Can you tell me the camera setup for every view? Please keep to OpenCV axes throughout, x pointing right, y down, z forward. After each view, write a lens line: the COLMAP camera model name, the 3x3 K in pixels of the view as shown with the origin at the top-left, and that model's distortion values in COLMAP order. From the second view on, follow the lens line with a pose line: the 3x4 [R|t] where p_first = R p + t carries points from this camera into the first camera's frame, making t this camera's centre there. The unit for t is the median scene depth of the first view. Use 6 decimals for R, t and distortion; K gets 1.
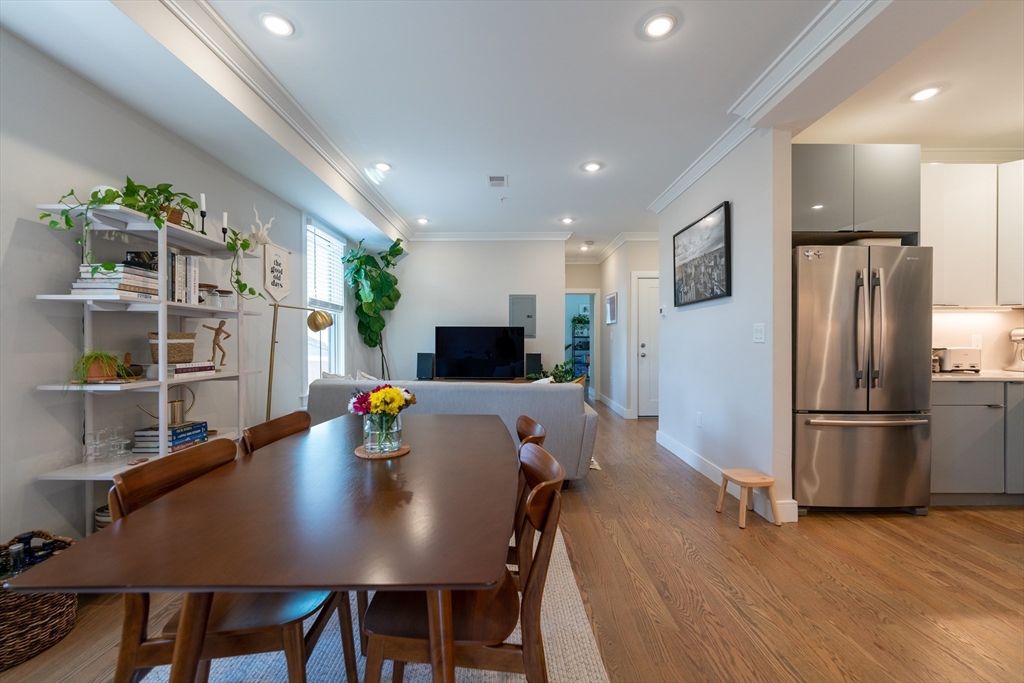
lens RADIAL K [[408.2, 0, 510.5], [0, 408.2, 343.6], [0, 0, 1]] dist [-0.000398, -0.000162]
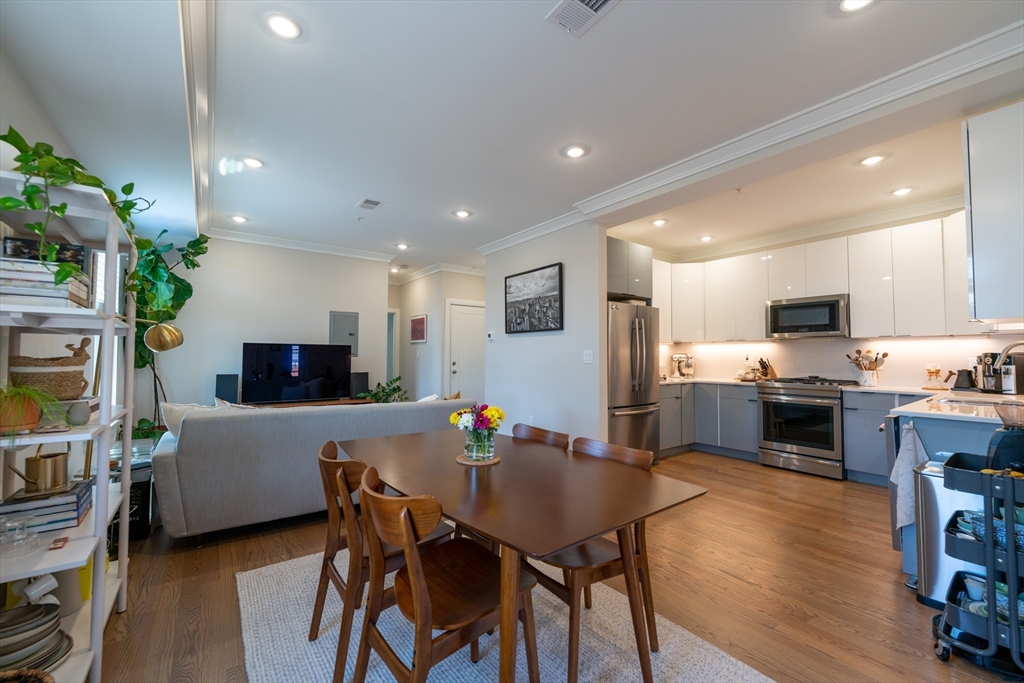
lens RADIAL K [[408.2, 0, 510.5], [0, 408.2, 343.6], [0, 0, 1]] dist [-0.000398, -0.000162]
pose [[0.803432, 0.022612, 0.594966, -0.379720], [-0.000444, 0.999301, -0.037379, -0.014171], [-0.595396, 0.029767, 0.802881, -0.016636]]
